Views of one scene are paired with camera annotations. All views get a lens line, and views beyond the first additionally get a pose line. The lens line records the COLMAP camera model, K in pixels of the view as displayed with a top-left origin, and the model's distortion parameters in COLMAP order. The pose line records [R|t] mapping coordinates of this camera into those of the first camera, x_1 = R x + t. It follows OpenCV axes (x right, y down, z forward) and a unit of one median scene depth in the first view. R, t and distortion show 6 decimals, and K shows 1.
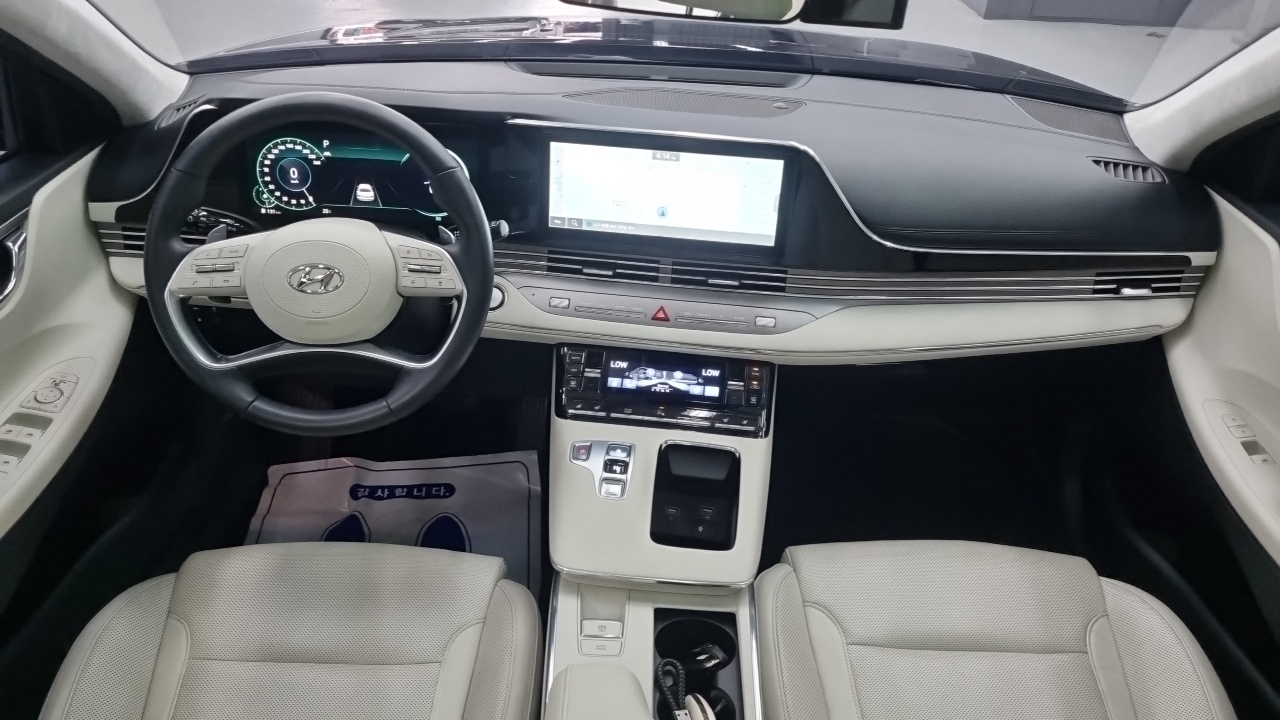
lens RADIAL K [[910.7, 0, 640.0], [0, 910.7, 360.0], [0, 0, 1]] dist [0.006594, -0.001475]
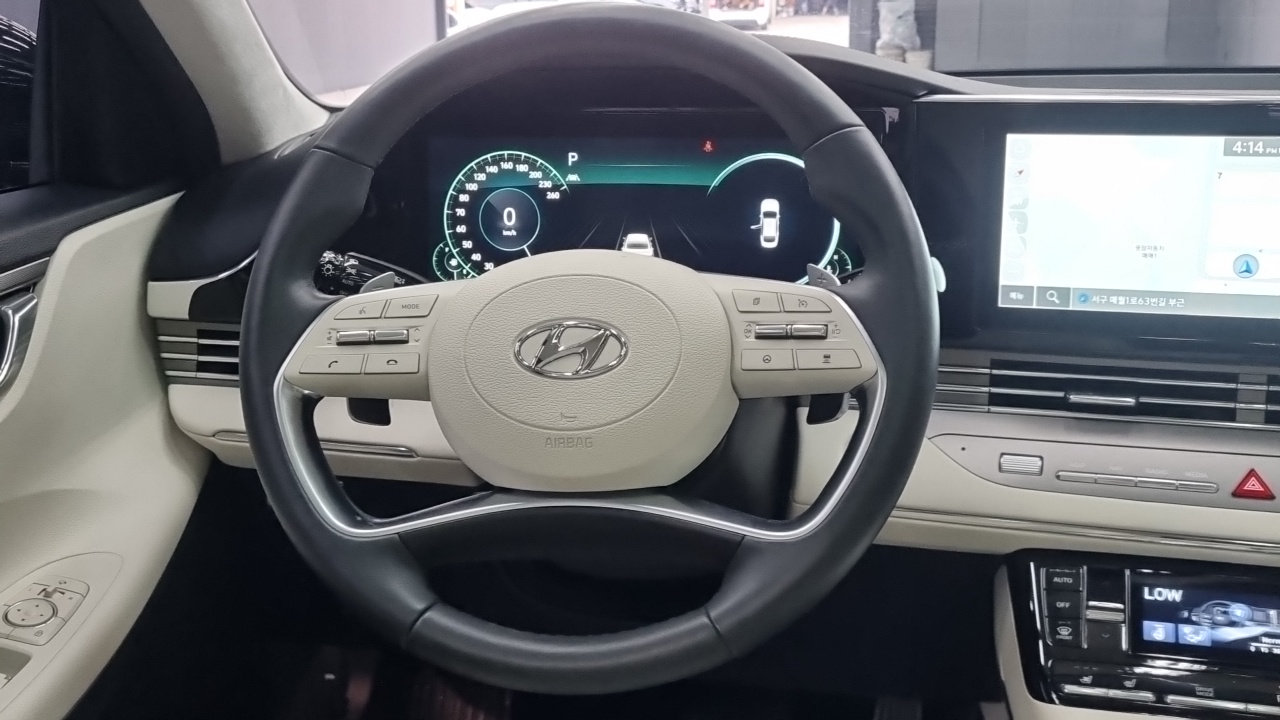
lens RADIAL K [[1415.5, 0, 640.0], [0, 1415.5, 360.0], [0, 0, 1]] dist [0.013514, 0.017861]
pose [[0.982589, -0.023777, -0.184265, -0.154952], [-0.029693, 0.958934, -0.282072, 0.106501], [0.183405, 0.282632, 0.941531, 0.259957]]
